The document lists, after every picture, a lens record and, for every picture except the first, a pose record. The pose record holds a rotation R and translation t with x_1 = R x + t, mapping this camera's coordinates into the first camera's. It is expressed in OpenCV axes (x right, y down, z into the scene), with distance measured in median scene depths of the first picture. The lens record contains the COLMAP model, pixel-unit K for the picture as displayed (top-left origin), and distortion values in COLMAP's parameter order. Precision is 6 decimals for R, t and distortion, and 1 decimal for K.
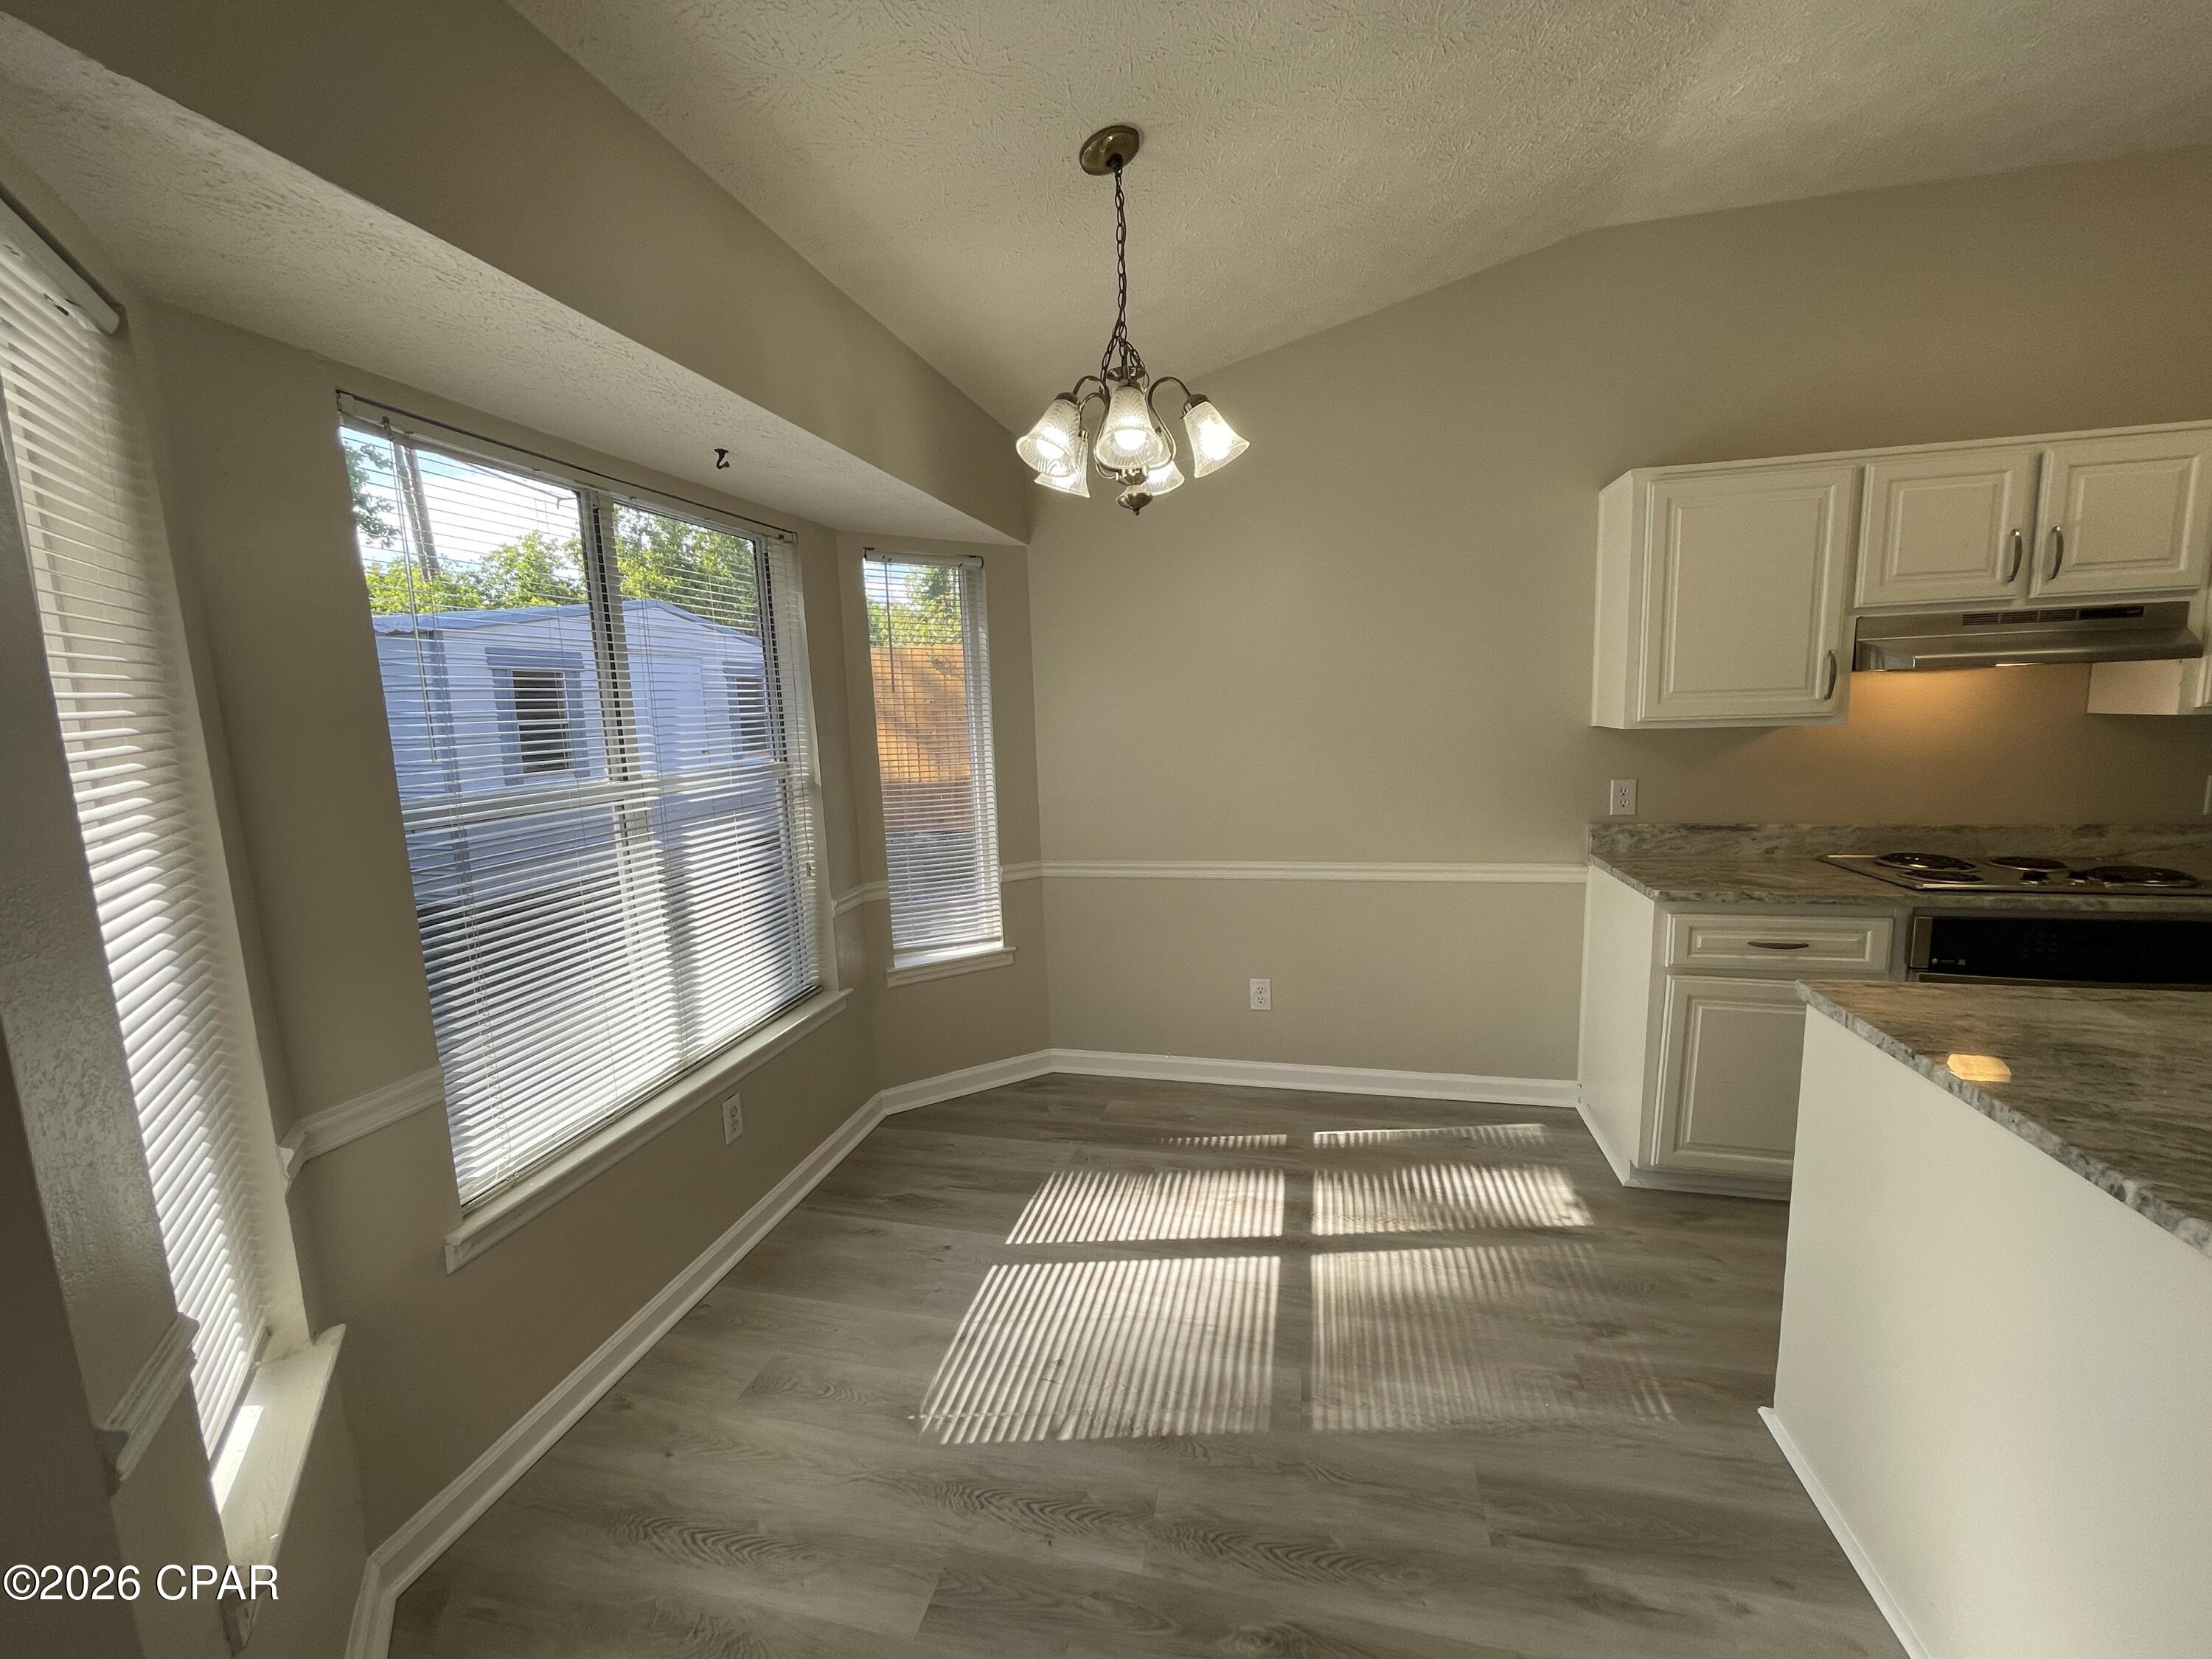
lens RADIAL K [[895.2, 0, 1098.1], [0, 895.2, 828.5], [0, 0, 1]] dist [-0.000256, 0.001074]
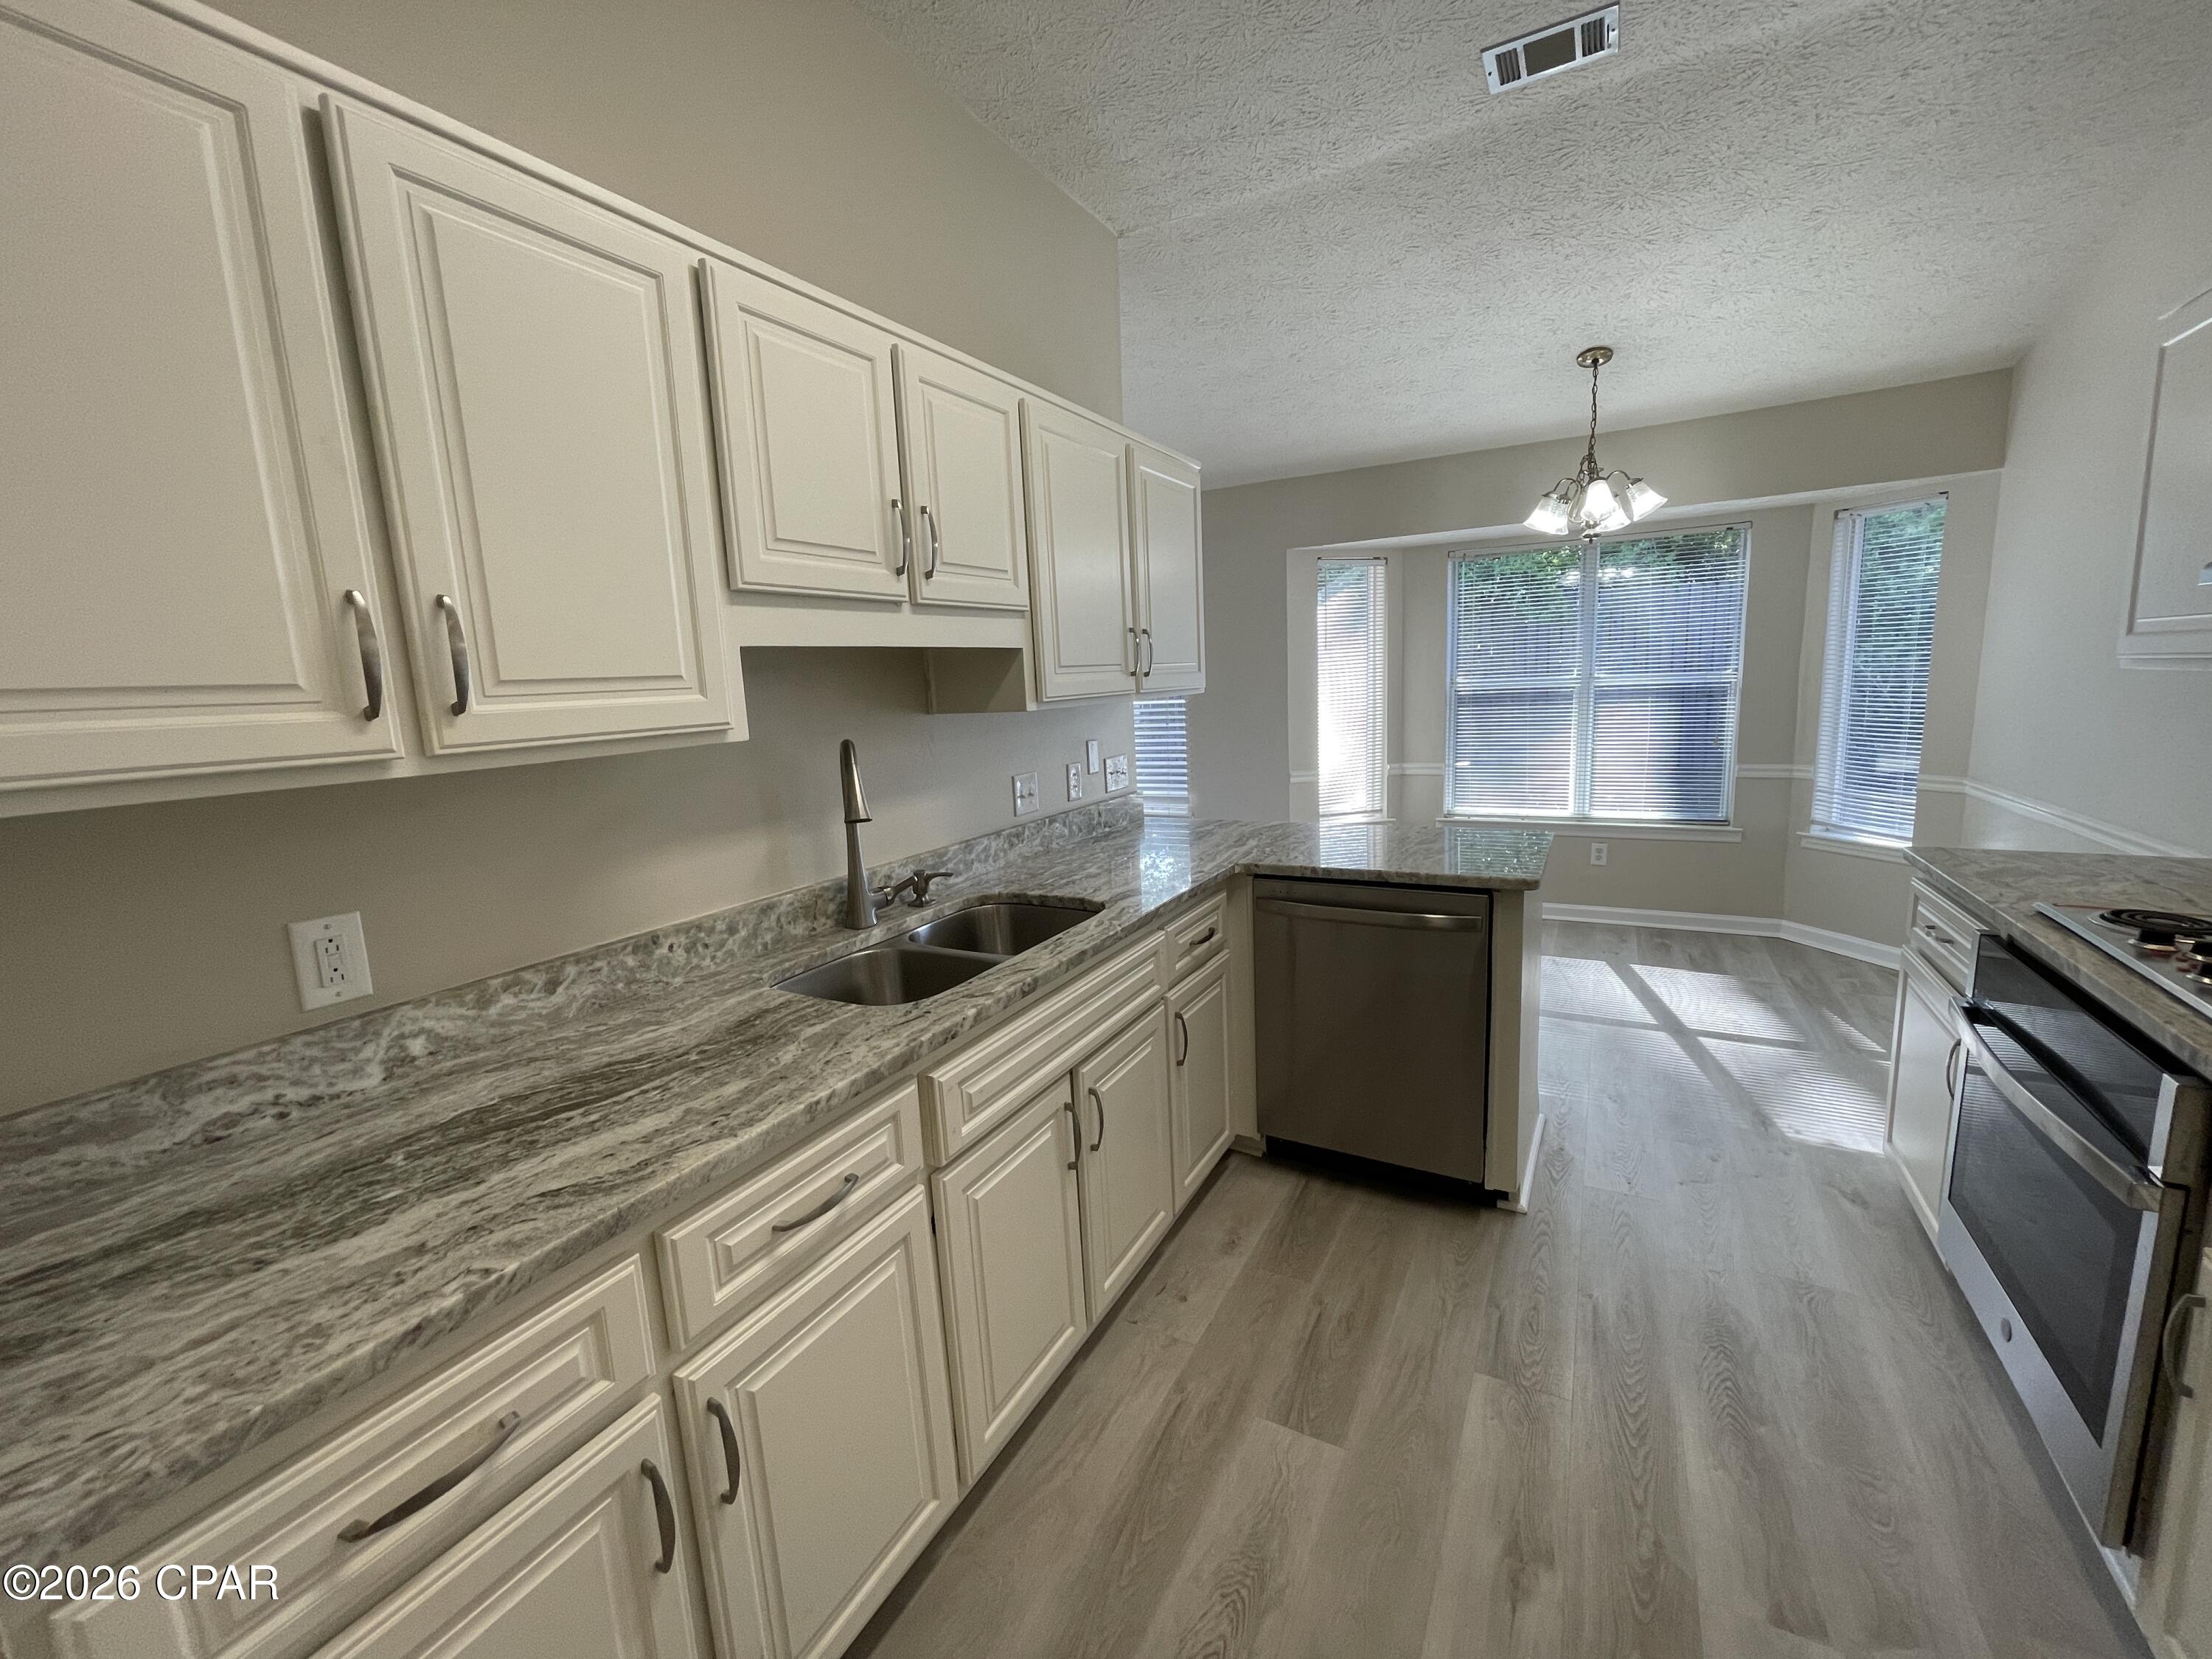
lens RADIAL K [[893.4, 0, 1104.7], [0, 893.4, 829.5], [0, 0, 1]] dist [0.000053, -0.000042]
pose [[-0.273074, 0.203554, -0.940211, 1.673307], [-0.079183, 0.969285, 0.232846, -0.095581], [0.958729, 0.138033, -0.248568, 0.427155]]
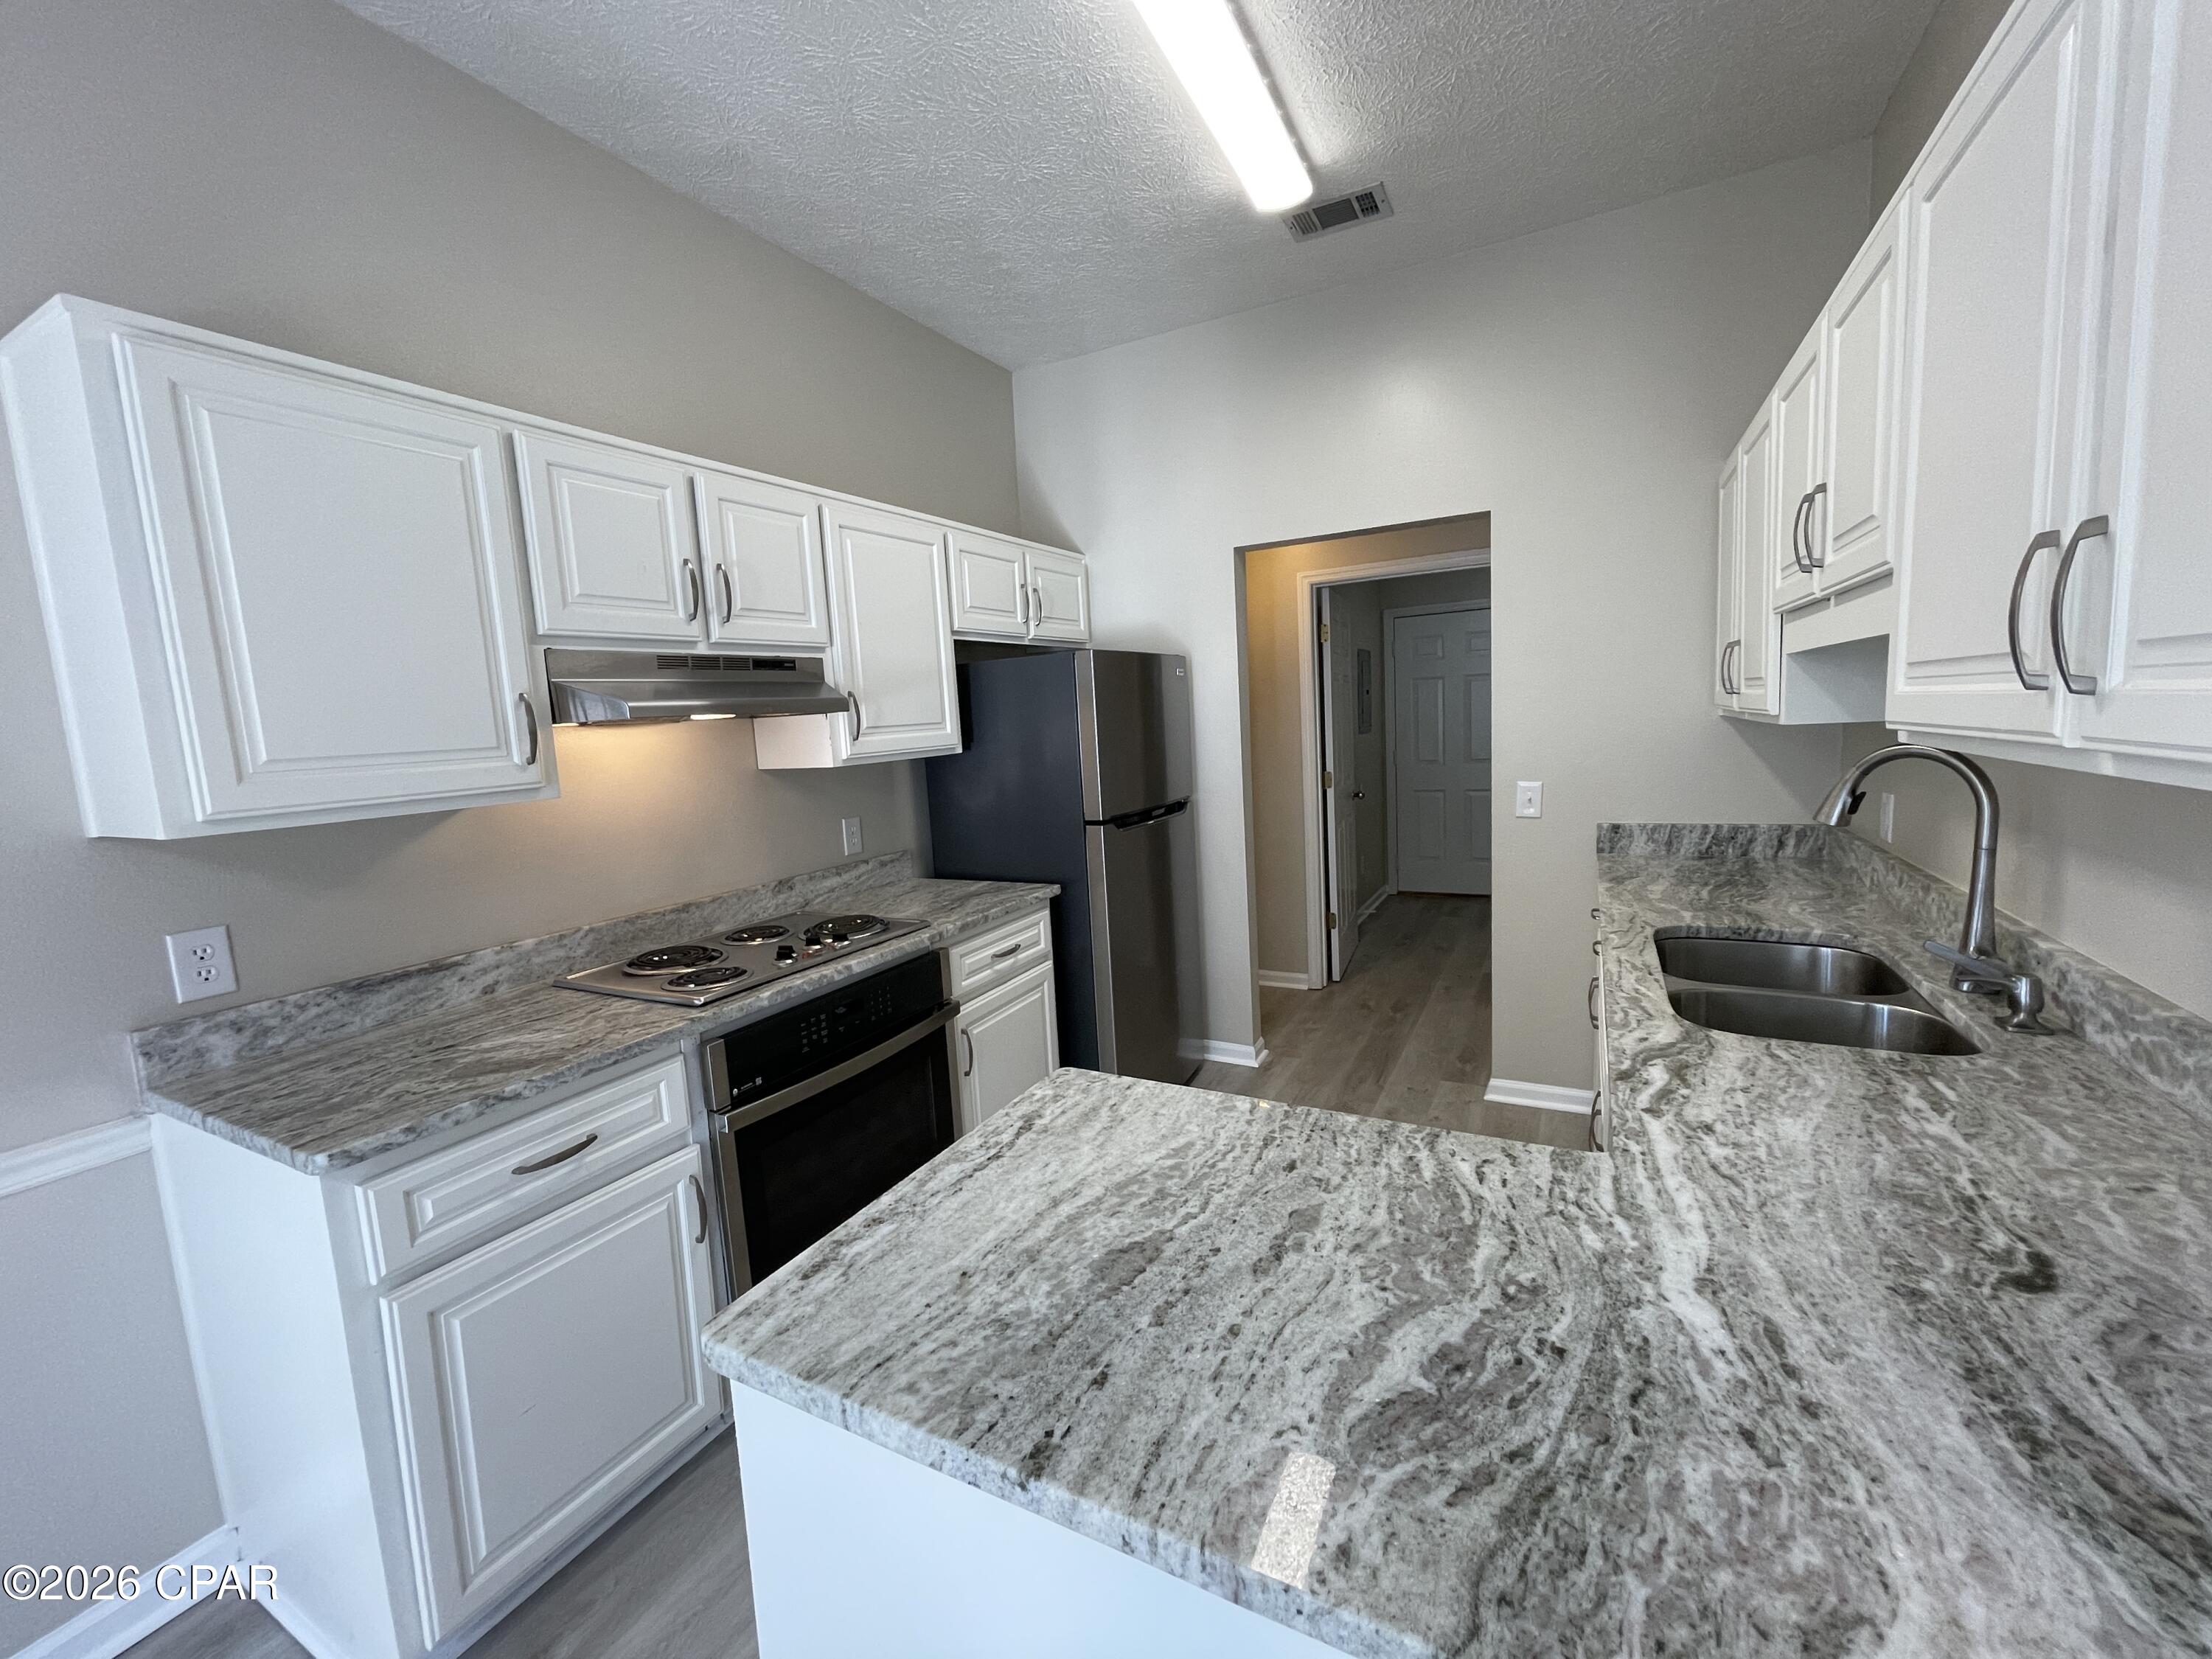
lens RADIAL K [[901.7, 0, 1107.8], [0, 901.7, 817.7], [0, 0, 1]] dist [0.003174, 0.000771]
pose [[0.252212, -0.092311, 0.963259, 0.262963], [0.177570, 0.982951, 0.047705, -0.059750], [-0.951240, 0.159014, 0.264304, 0.415195]]
